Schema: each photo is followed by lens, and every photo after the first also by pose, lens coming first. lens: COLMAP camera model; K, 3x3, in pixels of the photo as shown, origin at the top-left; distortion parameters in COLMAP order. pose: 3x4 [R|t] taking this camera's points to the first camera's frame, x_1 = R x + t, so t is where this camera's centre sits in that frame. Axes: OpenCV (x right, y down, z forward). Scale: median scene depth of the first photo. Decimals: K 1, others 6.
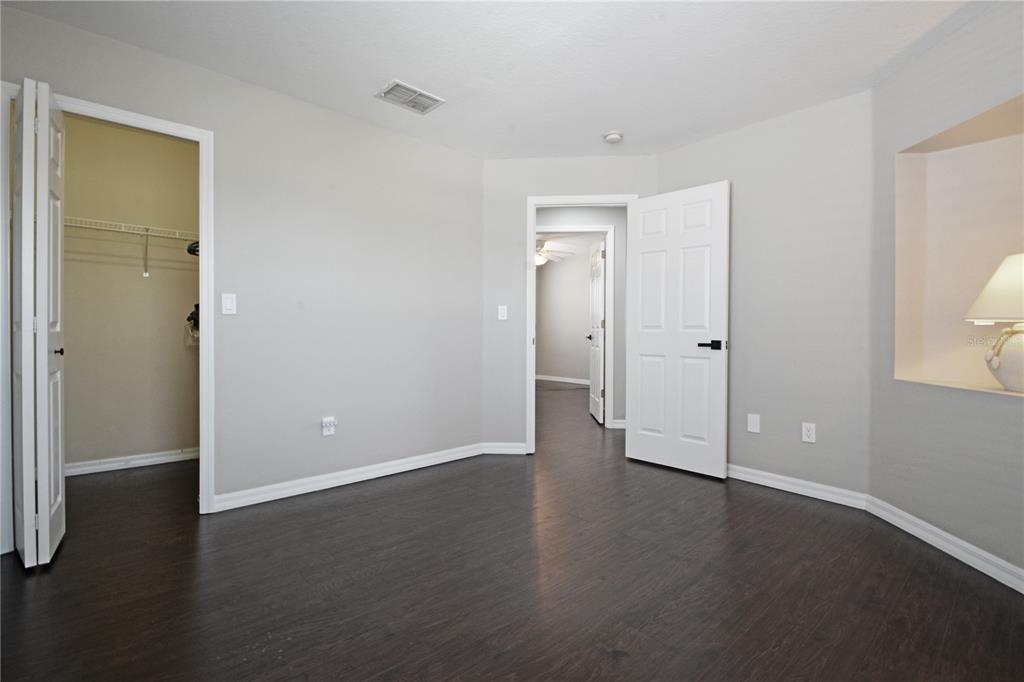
lens RADIAL K [[445.4, 0, 515.4], [0, 445.4, 335.0], [0, 0, 1]] dist [-0.019351, 0.000103]
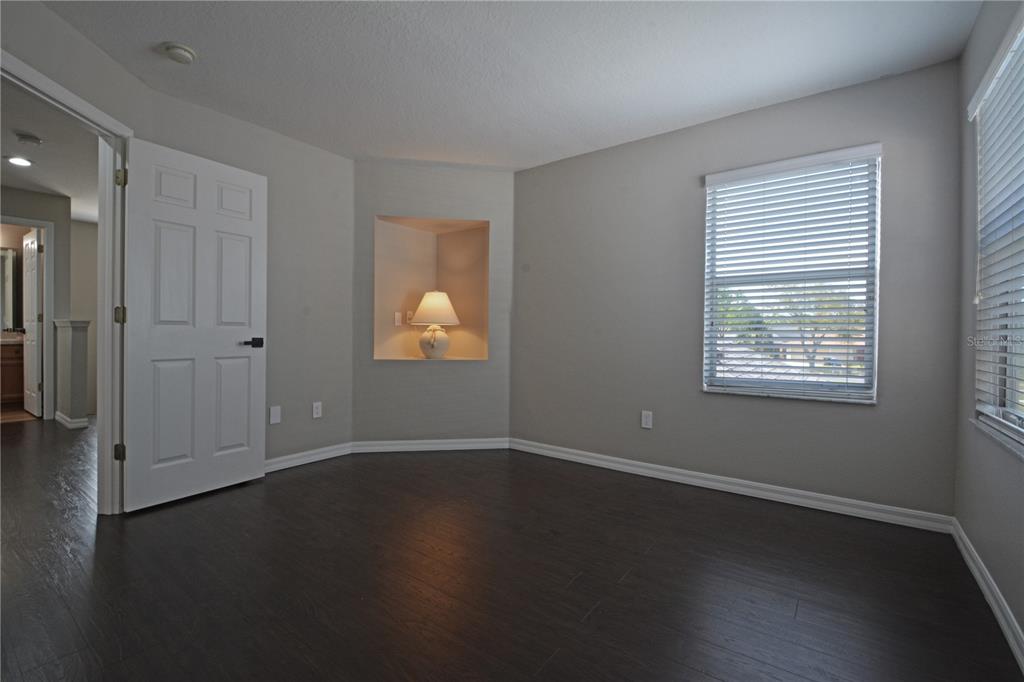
lens RADIAL K [[445.4, 0, 515.4], [0, 445.4, 335.0], [0, 0, 1]] dist [-0.019351, 0.000103]
pose [[-0.217580, -0.015894, 0.975913, -0.613830], [0.001225, 0.999862, 0.016557, -0.009472], [-0.976042, 0.004798, -0.217531, 0.660594]]
